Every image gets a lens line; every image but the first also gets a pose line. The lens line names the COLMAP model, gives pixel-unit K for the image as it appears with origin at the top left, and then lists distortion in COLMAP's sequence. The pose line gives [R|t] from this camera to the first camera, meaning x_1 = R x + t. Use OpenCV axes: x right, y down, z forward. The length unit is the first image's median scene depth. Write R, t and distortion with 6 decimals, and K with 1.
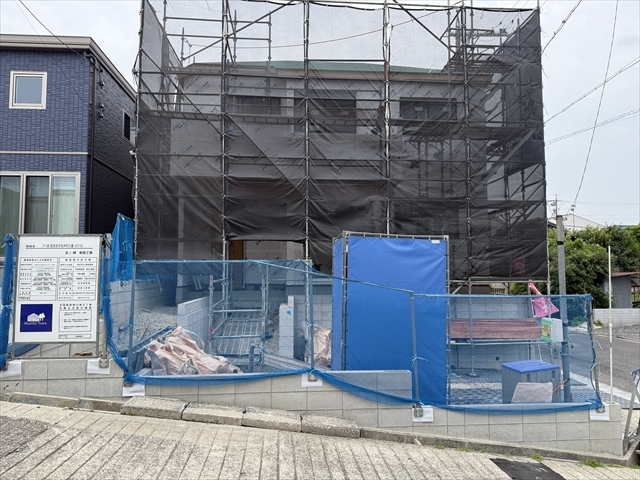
lens RADIAL K [[449.6, 0, 322.3], [0, 449.6, 243.9], [0, 0, 1]] dist [0.062431, -0.080070]
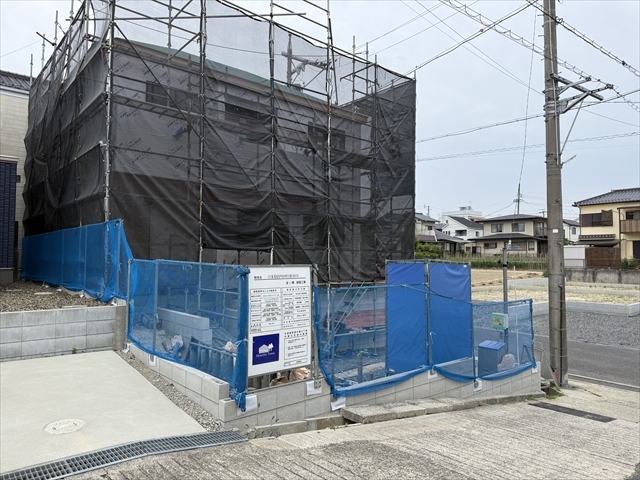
lens RADIAL K [[448.5, 0, 320.0], [0, 448.5, 240.0], [0, 0, 1]] dist [0.059221, -0.080892]
pose [[0.806534, 0.031571, 0.590344, -1.076454], [-0.047128, 0.998829, 0.010970, -0.090011], [-0.589306, -0.036669, 0.807077, 0.130305]]
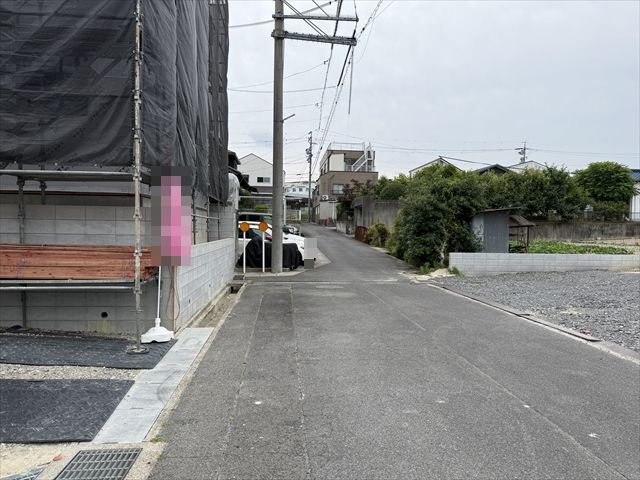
lens RADIAL K [[449.6, 0, 322.3], [0, 449.6, 243.9], [0, 0, 1]] dist [0.062431, -0.080070]
pose [[0.999712, 0.017970, 0.015931, 1.393568], [-0.019495, 0.994657, 0.101376, 0.208486], [-0.014024, -0.101657, 0.994721, 0.910025]]
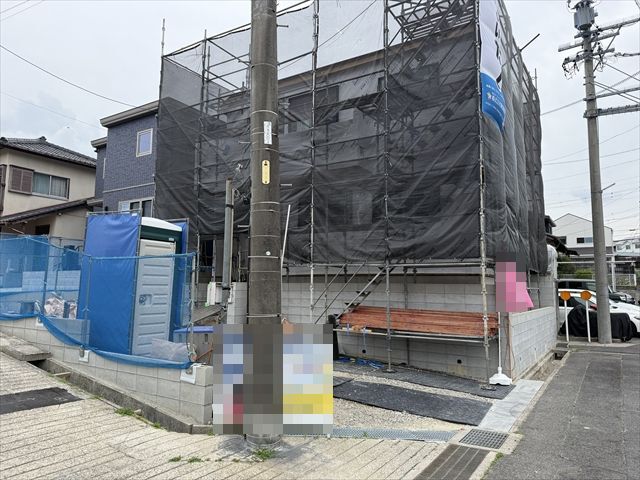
lens RADIAL K [[448.5, 0, 320.0], [0, 448.5, 240.0], [0, 0, 1]] dist [0.059221, -0.080892]
pose [[0.798263, -0.053544, -0.599925, 1.464553], [0.026686, 0.998207, -0.053583, 0.150109], [0.601718, 0.026764, 0.798260, 0.405540]]
